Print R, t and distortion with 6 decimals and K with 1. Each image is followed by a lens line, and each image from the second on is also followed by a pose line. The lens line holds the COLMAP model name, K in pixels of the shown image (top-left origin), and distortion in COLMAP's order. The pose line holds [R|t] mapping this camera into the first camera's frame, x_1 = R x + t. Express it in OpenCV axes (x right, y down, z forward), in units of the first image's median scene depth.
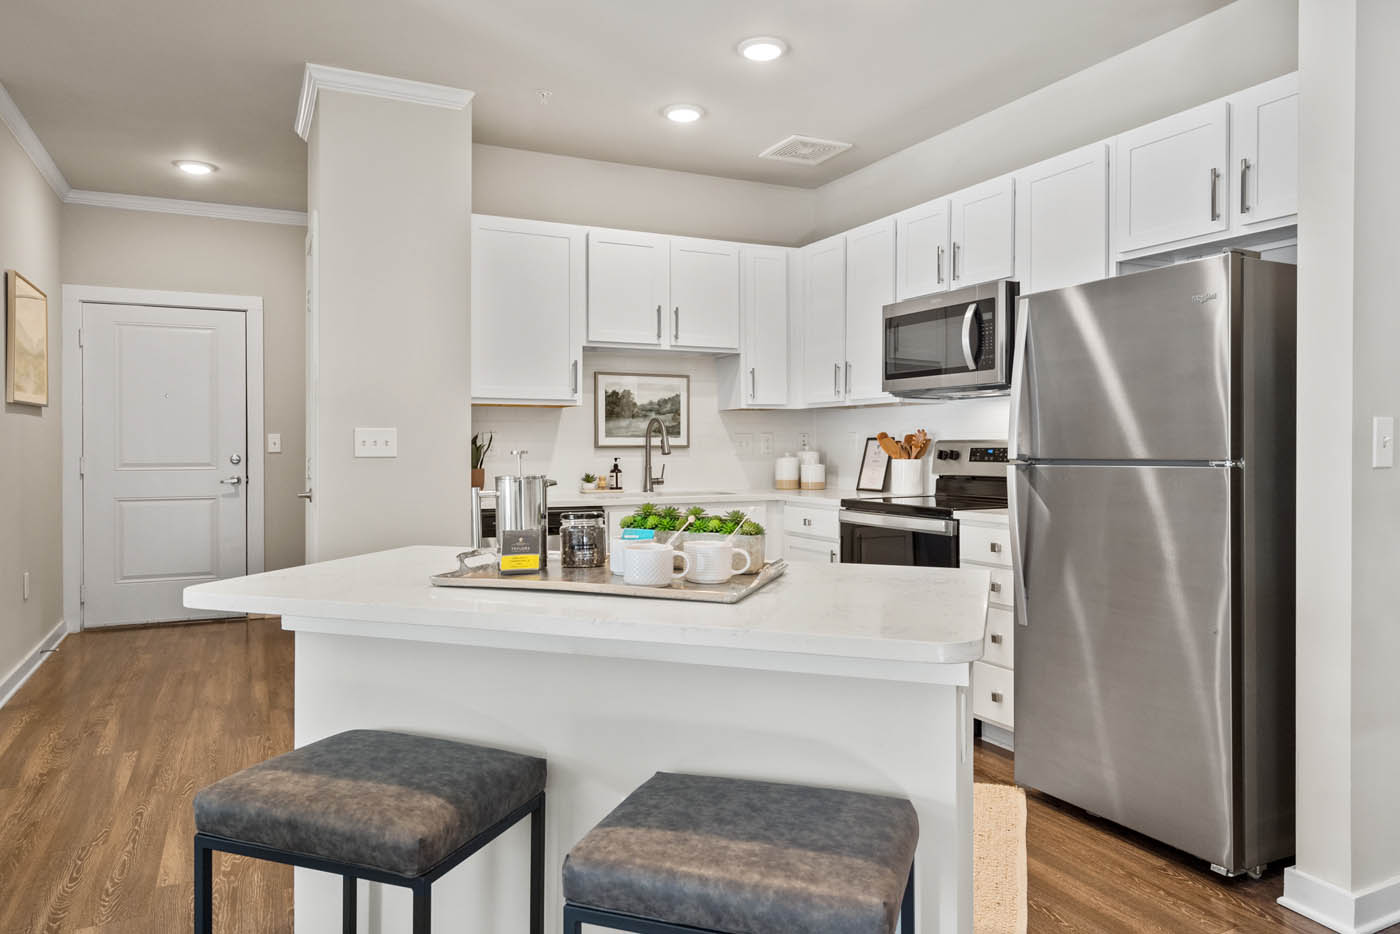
lens RADIAL K [[941.9, 0, 693.7], [0, 941.9, 450.2], [0, 0, 1]] dist [0.007555, -0.004194]
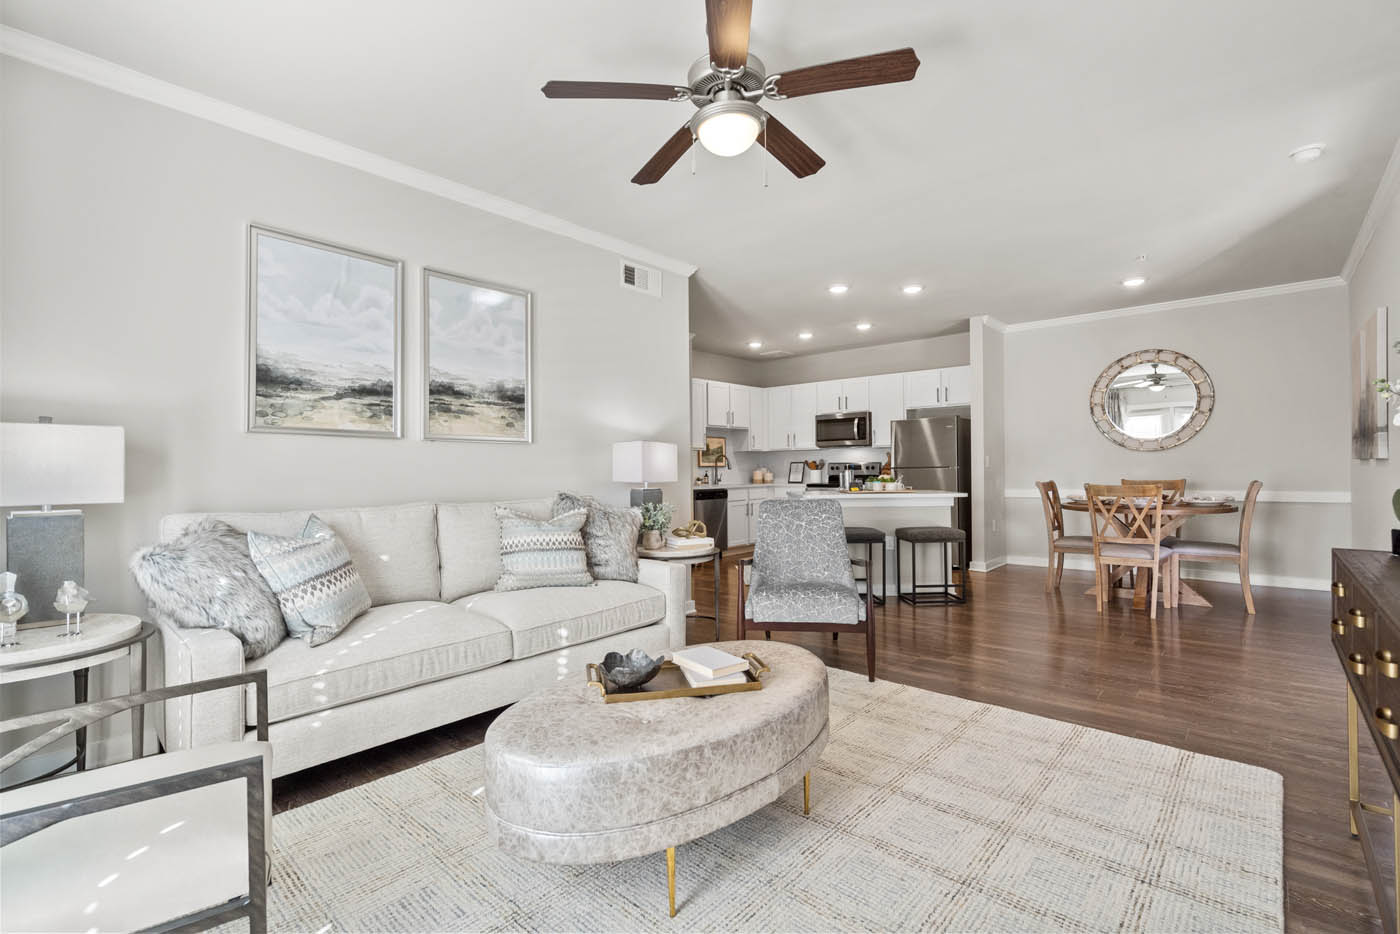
lens RADIAL K [[661.0, 0, 702.6], [0, 661.0, 466.8], [0, 0, 1]] dist [-0.002314, -0.000235]
pose [[0.918995, -0.007499, 0.394197, -0.840523], [0.011666, 0.999899, -0.008174, 0.012137], [-0.394096, 0.012111, 0.918990, -0.643744]]
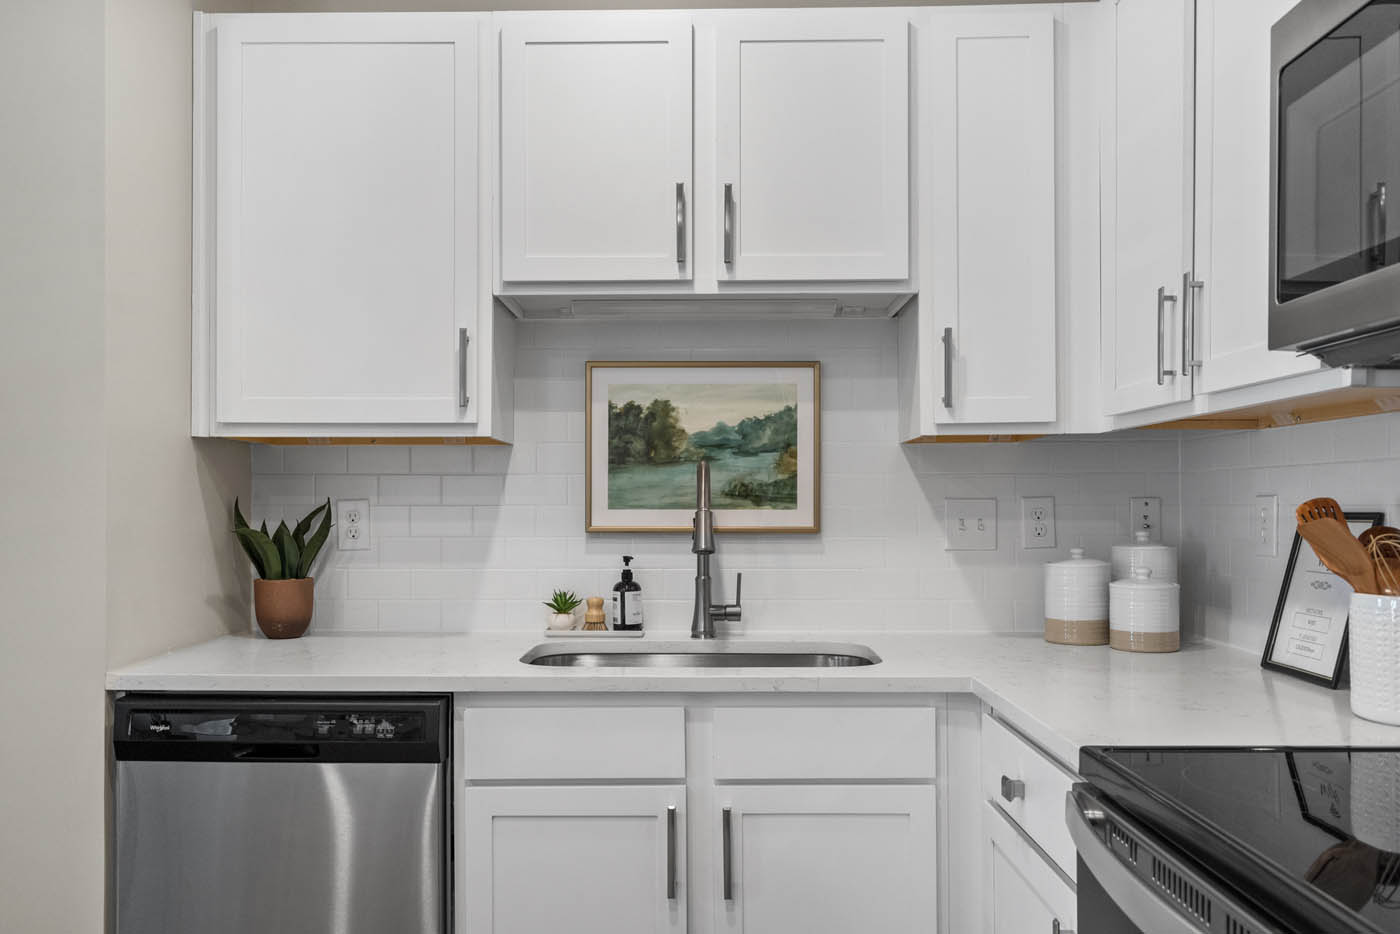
lens RADIAL K [[1072.1, 0, 695.0], [0, 1072.1, 502.3], [0, 0, 1]] dist [0.011943, 0.002677]
pose [[0.892374, 0.000040, -0.451296, 0.182187], [-0.002184, 0.999989, -0.004231, -0.016155], [0.451290, 0.004761, 0.892364, 0.619176]]
